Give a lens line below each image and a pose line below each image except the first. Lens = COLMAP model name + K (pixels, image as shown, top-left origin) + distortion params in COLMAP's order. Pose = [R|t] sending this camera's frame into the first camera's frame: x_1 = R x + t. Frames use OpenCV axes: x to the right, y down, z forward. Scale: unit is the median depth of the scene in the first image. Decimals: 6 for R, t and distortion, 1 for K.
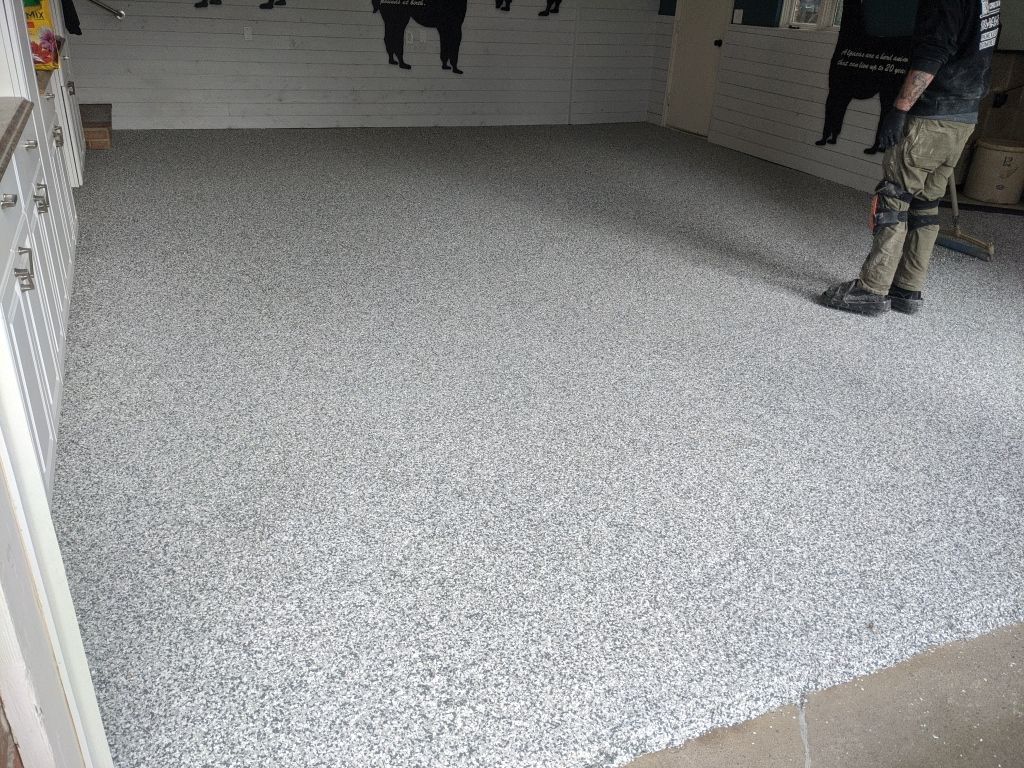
lens RADIAL K [[805.5, 0, 522.8], [0, 805.5, 379.4], [0, 0, 1]] dist [0.053137, -0.076442]
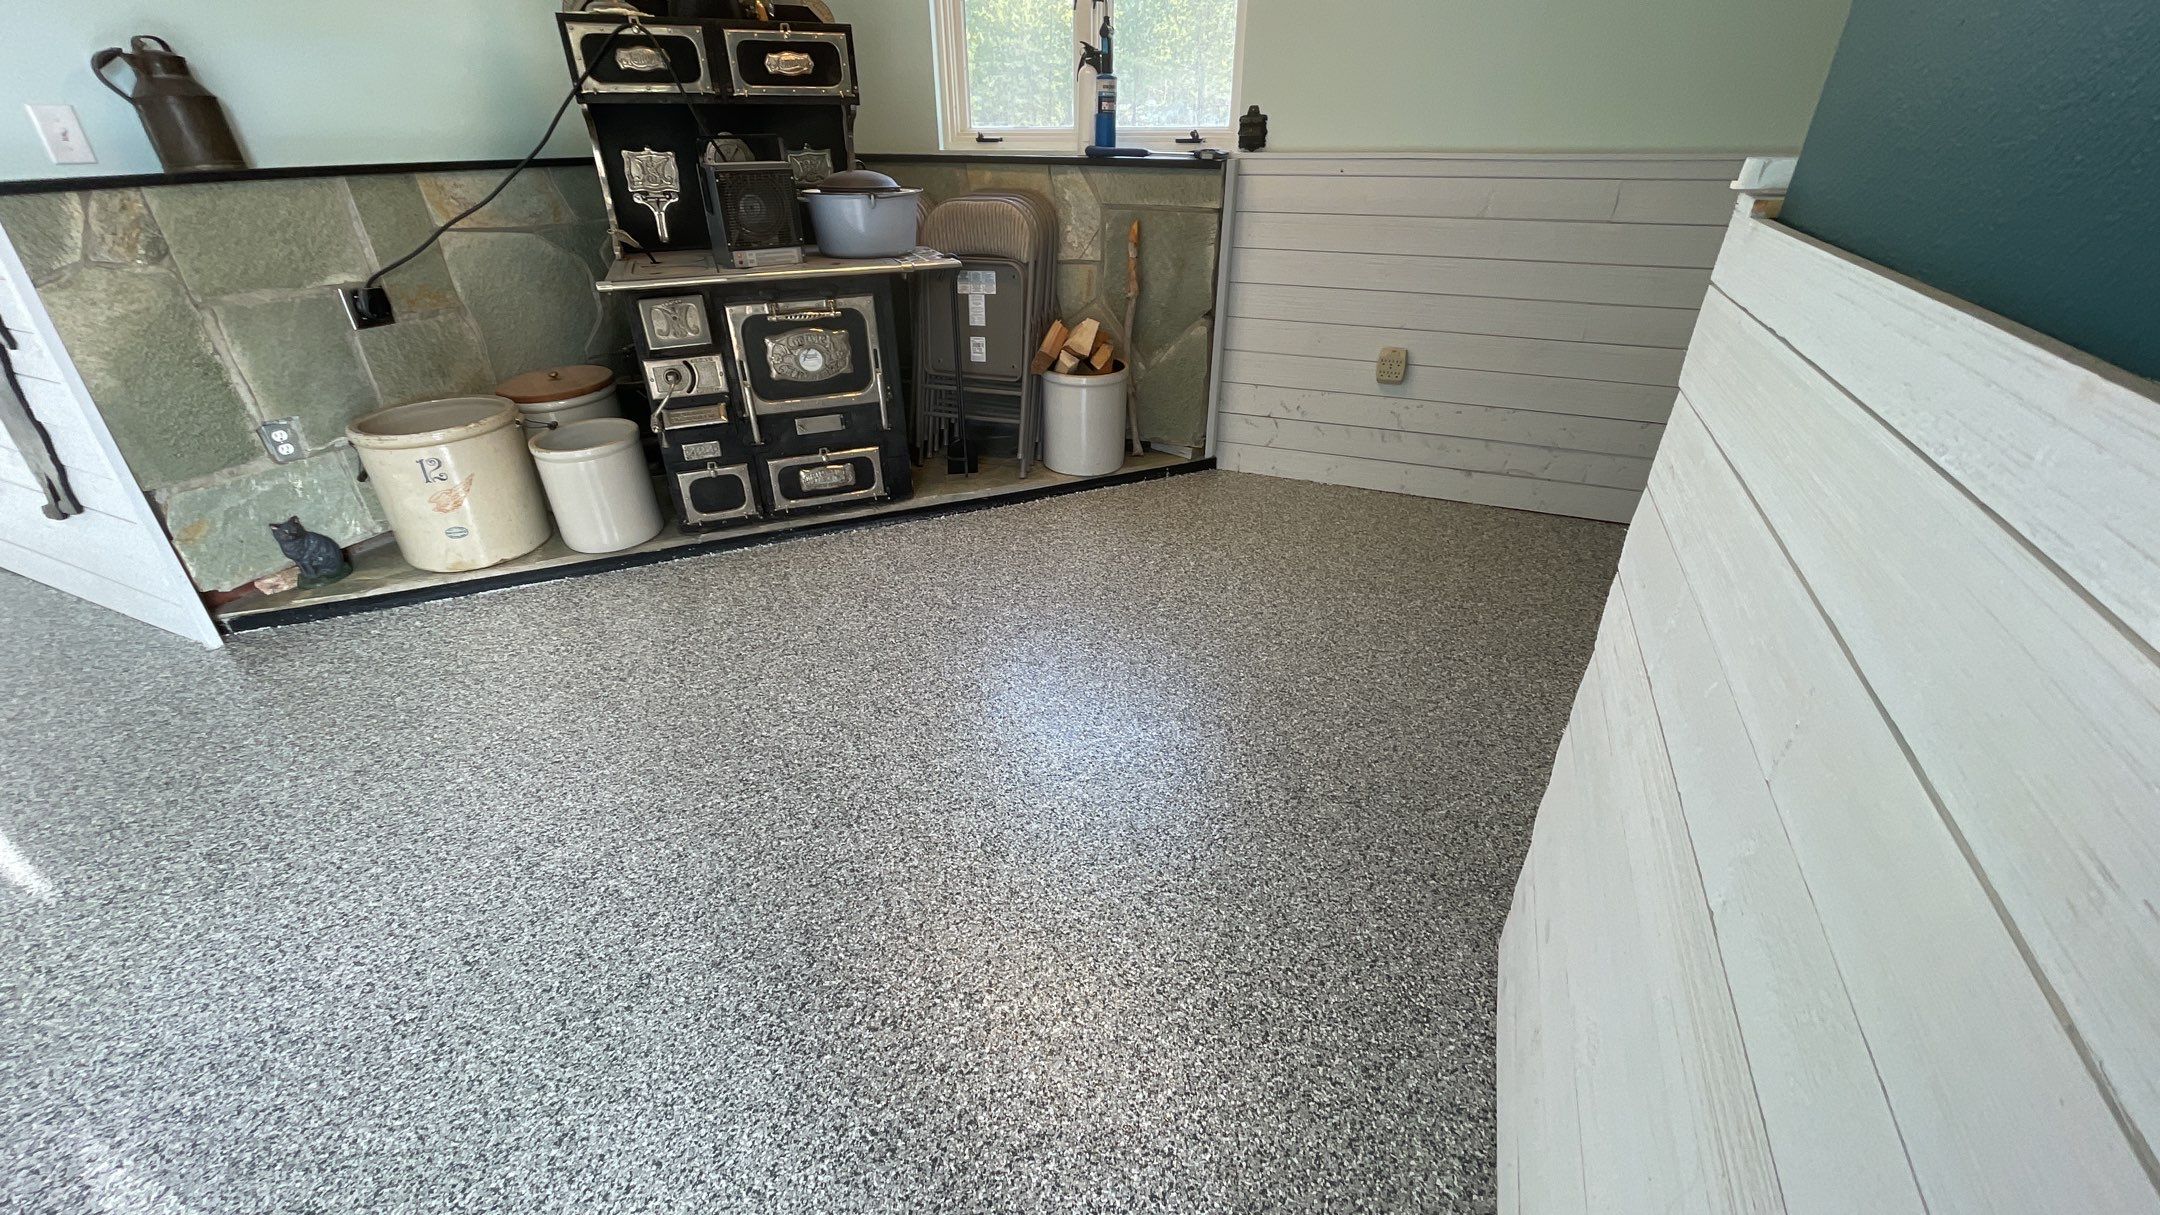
lens RADIAL K [[869.3, 0, 1085.7], [0, 869.3, 603.2], [0, 0, 1]] dist [-0.007994, 0.002646]
pose [[0.740496, -0.367770, 0.562504, 0.486910], [0.330422, 0.928066, 0.171800, -0.152658], [-0.585224, 0.058647, 0.808748, 0.425387]]
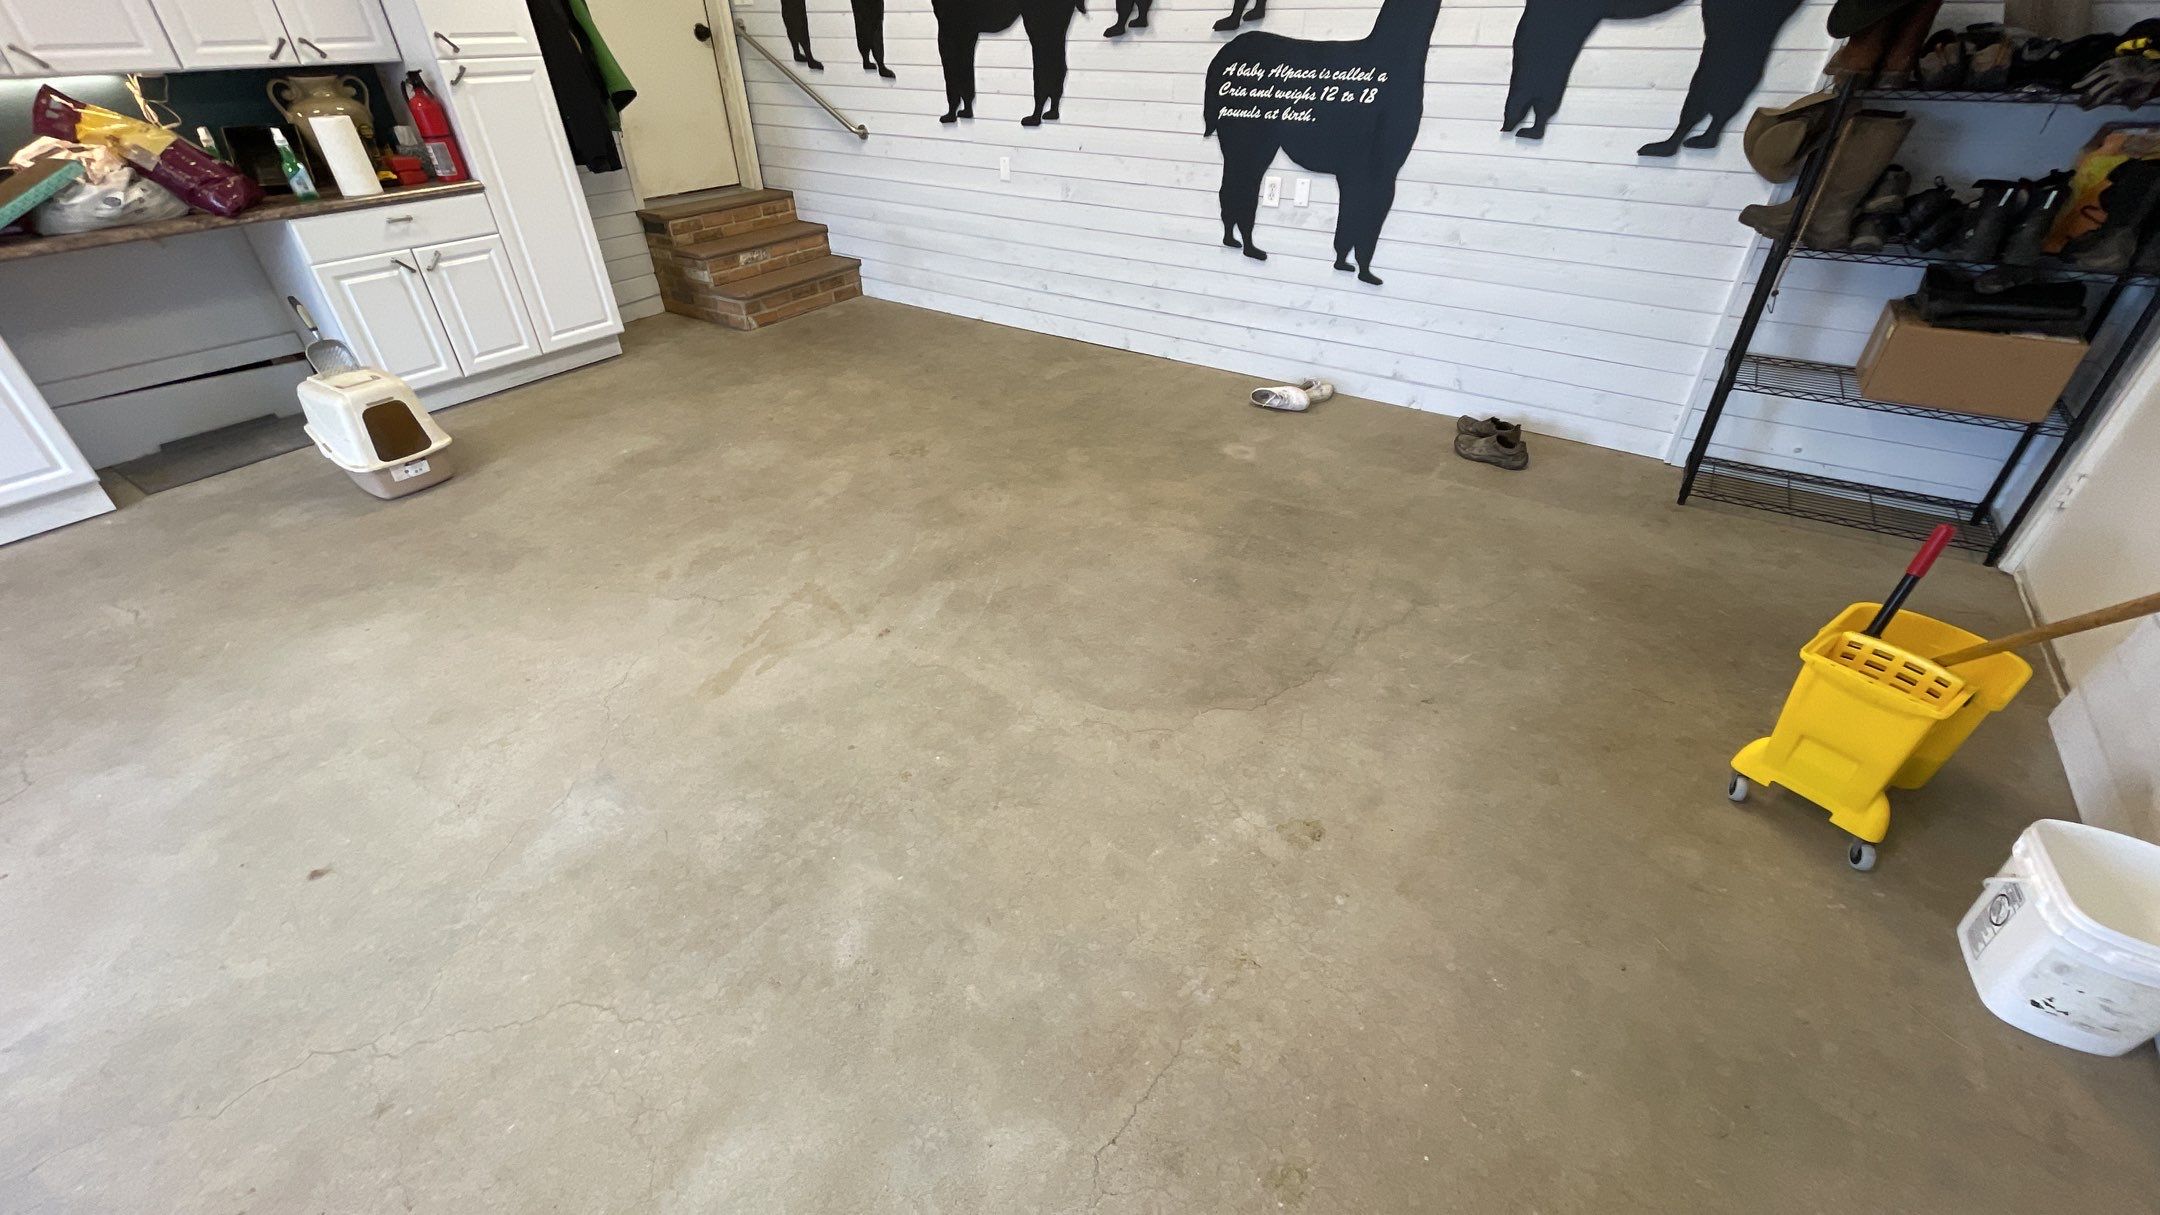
lens RADIAL K [[872.8, 0, 1078.2], [0, 872.8, 606.0], [0, 0, 1]] dist [-0.005103, 0.000766]
pose [[0.520101, 0.433216, -0.736083, 0.298706], [-0.343163, 0.895189, 0.284386, -0.351755], [0.782135, 0.104687, 0.614253, 0.710643]]
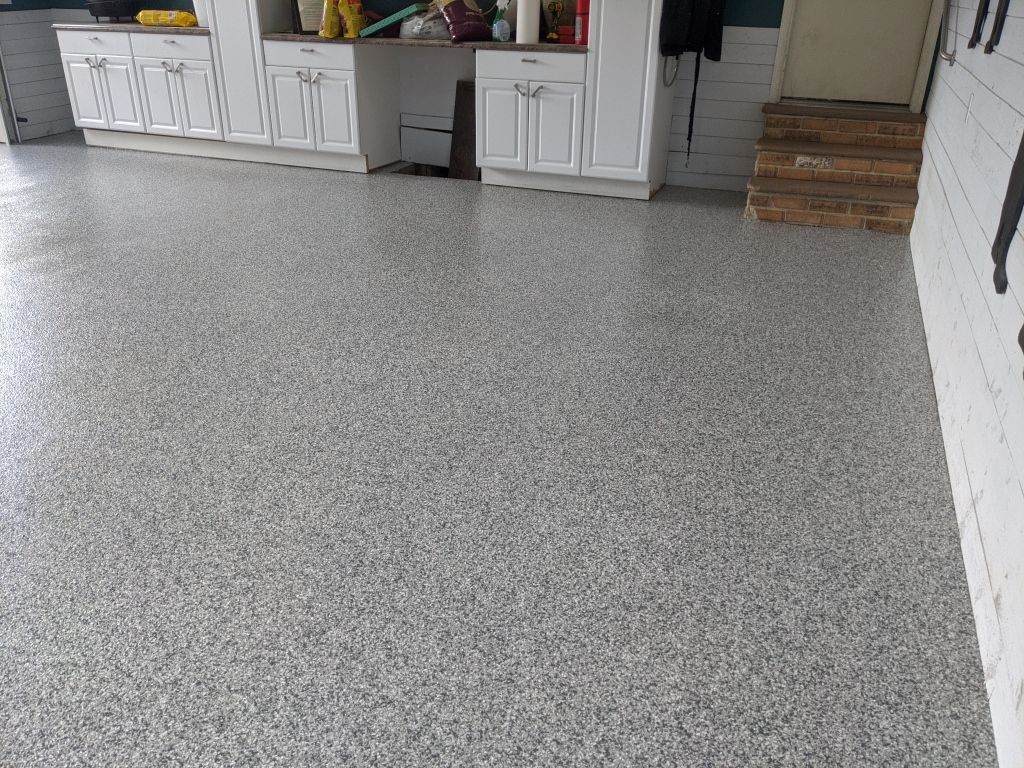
lens RADIAL K [[818.3, 0, 511.1], [0, 818.3, 385.2], [0, 0, 1]] dist [0.028068, -0.030910]
pose [[-0.717156, 0.242398, -0.653399, 0.170512], [-0.353614, 0.681342, 0.640883, -0.539035], [0.600537, 0.690664, -0.402914, 1.173704]]
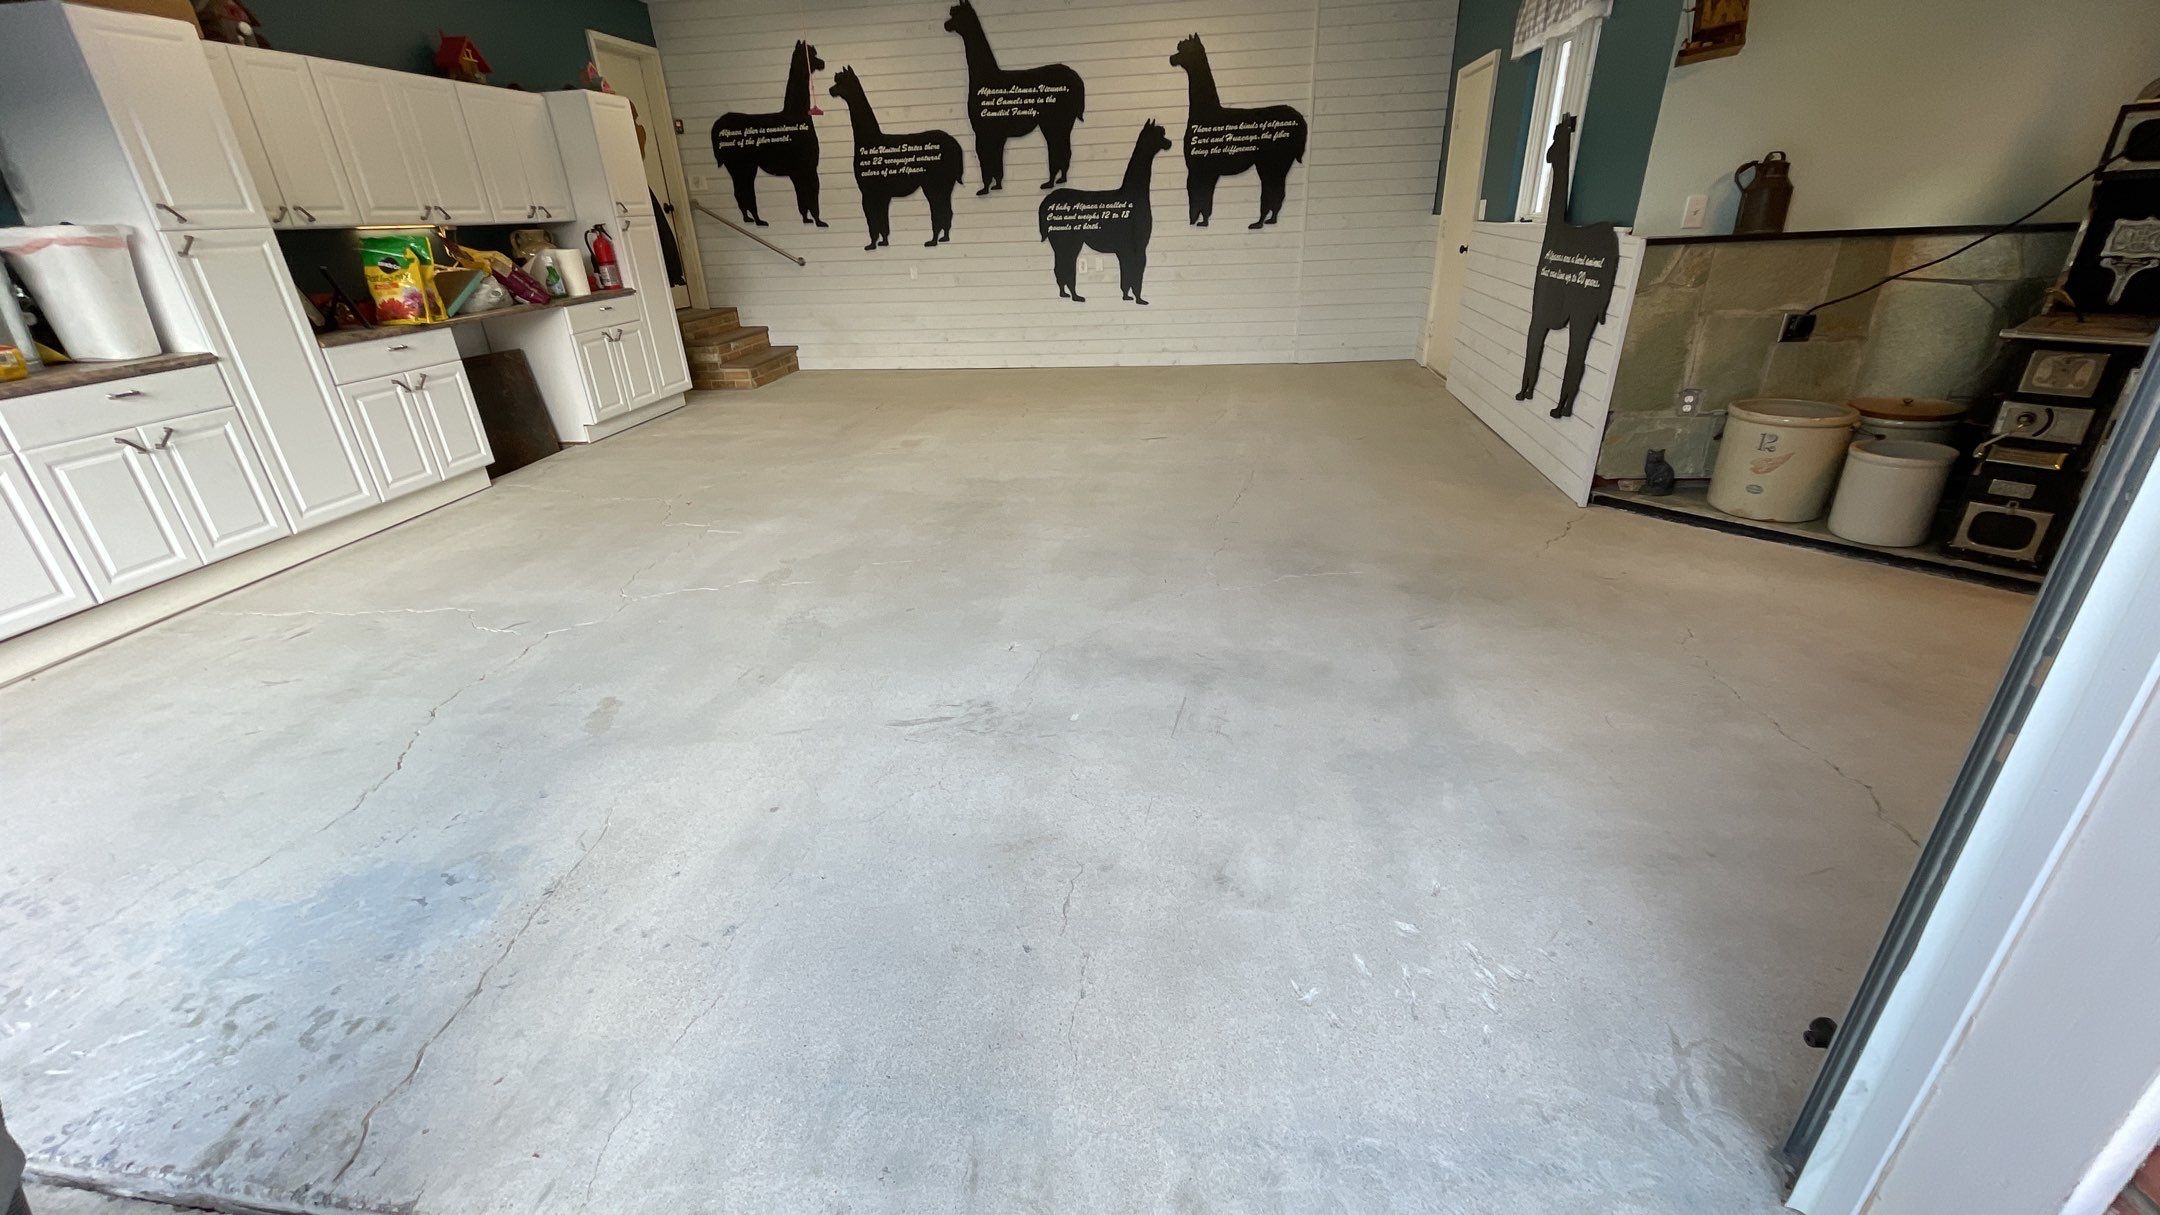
lens RADIAL K [[869.3, 0, 1075.3], [0, 869.3, 610.6], [0, 0, 1]] dist [-0.007994, 0.002646]
pose [[0.837665, 0.151863, -0.524647, 0.451004], [-0.161925, 0.986434, 0.026998, -0.085990], [0.521629, 0.062338, 0.850892, 0.243922]]
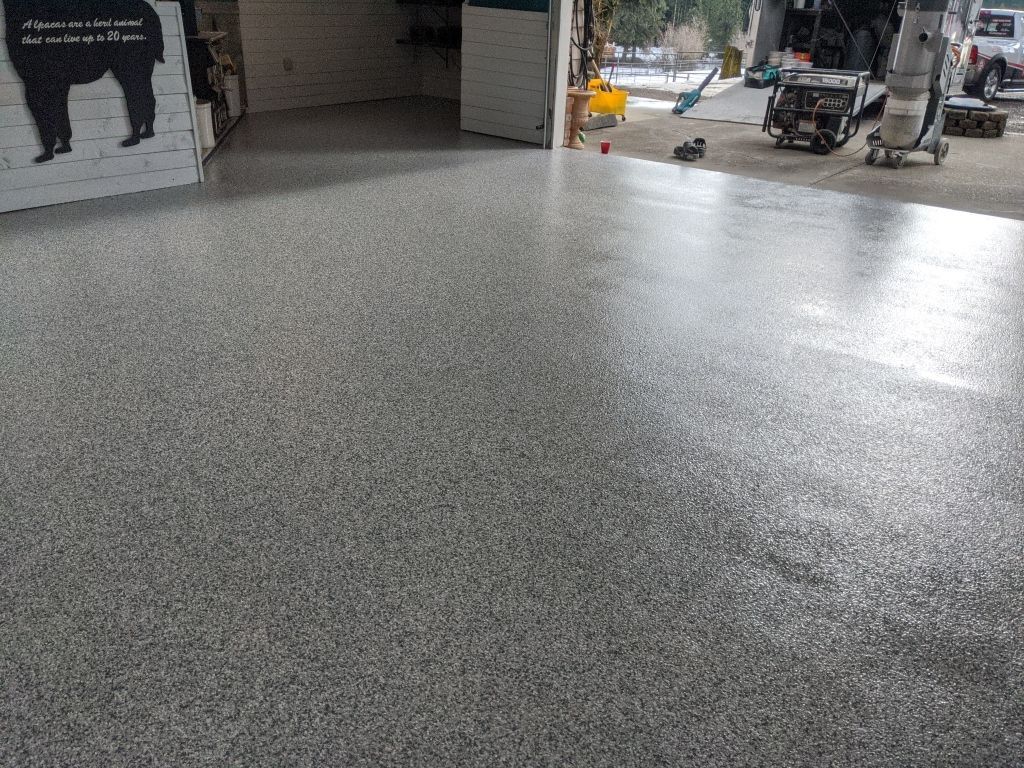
lens RADIAL K [[805.5, 0, 509.7], [0, 805.5, 383.9], [0, 0, 1]] dist [0.053137, -0.076442]
pose [[-0.477566, -0.444266, 0.757996, -0.422206], [0.328066, 0.710166, 0.622926, -0.448517], [-0.815048, 0.546161, -0.193402, 0.903312]]
